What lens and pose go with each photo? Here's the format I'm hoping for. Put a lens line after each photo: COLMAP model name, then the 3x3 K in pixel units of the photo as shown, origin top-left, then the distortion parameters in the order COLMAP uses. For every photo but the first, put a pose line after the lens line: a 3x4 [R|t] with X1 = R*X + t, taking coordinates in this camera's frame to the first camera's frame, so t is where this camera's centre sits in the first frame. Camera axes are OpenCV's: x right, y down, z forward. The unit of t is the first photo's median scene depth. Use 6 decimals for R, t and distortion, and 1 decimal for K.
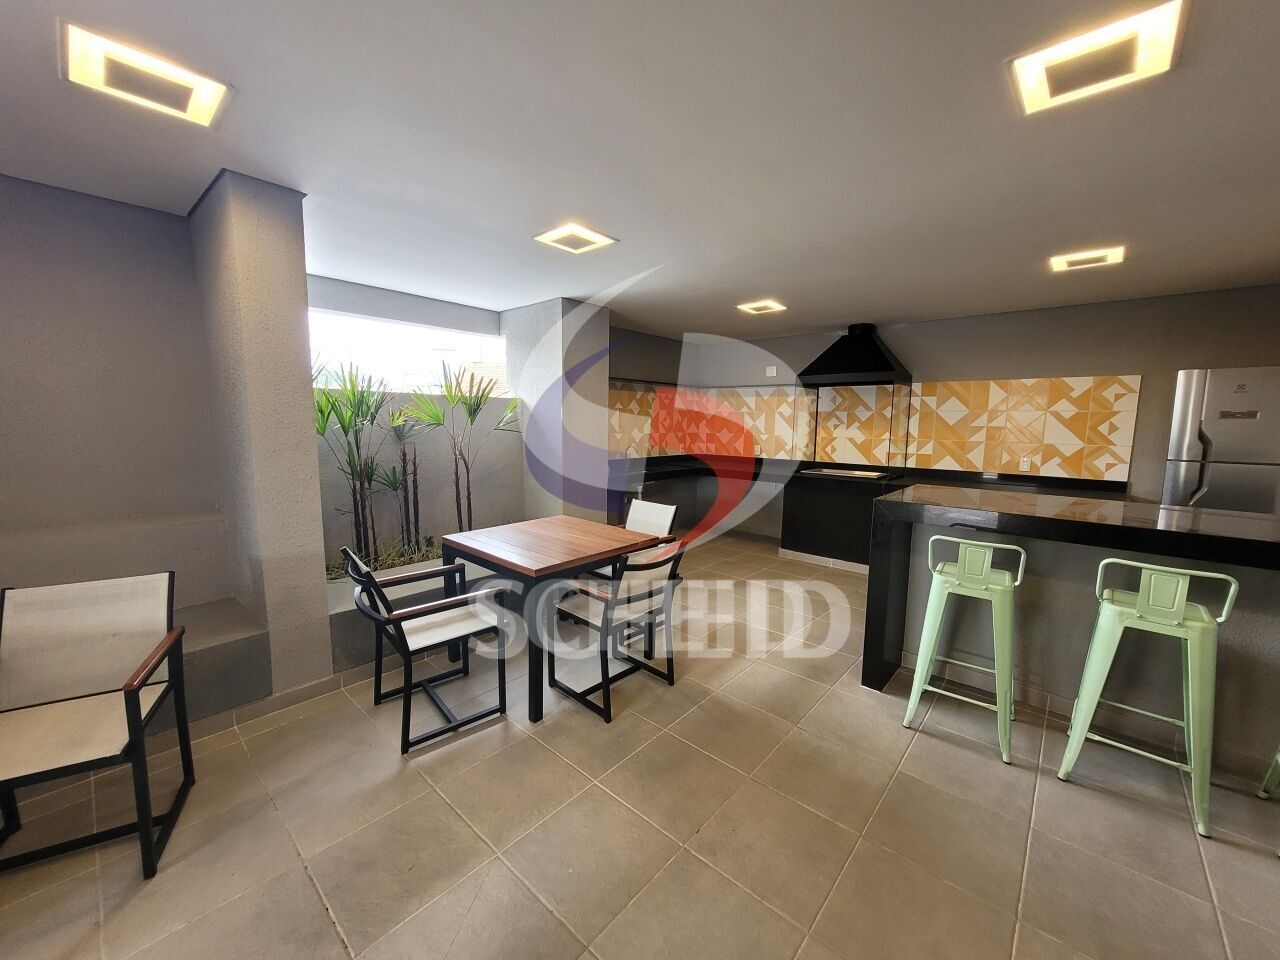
lens RADIAL K [[499.5, 0, 642.7], [0, 499.5, 480.3], [0, 0, 1]] dist [-0.001101, -0.000768]
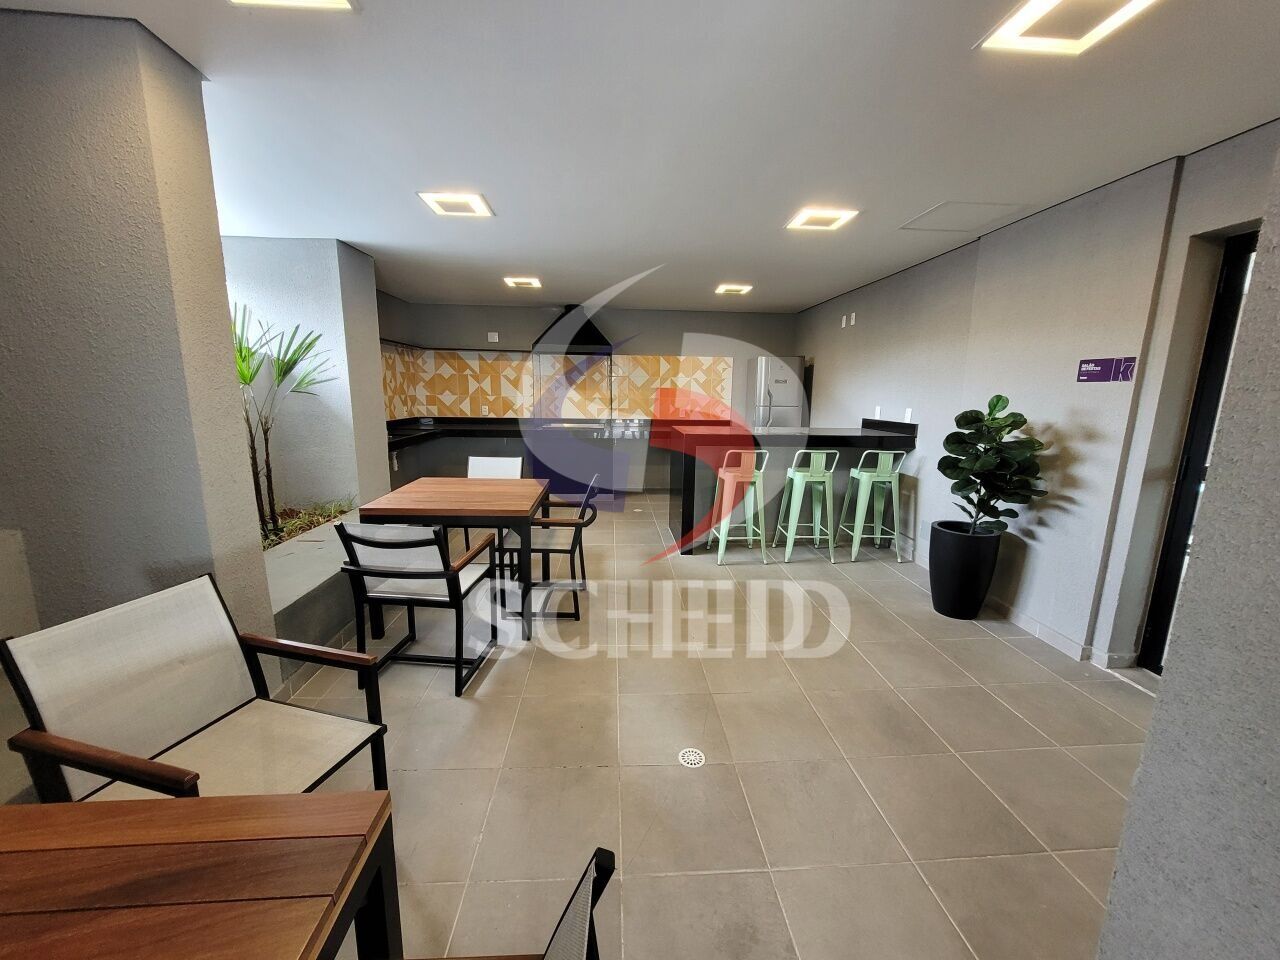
lens RADIAL K [[499.5, 0, 634.7], [0, 499.5, 479.6], [0, 0, 1]] dist [-0.001101, -0.000768]
pose [[0.714278, -0.126195, 0.688391, -0.354017], [0.077832, 0.991831, 0.101063, 0.004579], [-0.695521, -0.018608, 0.718265, -0.006140]]
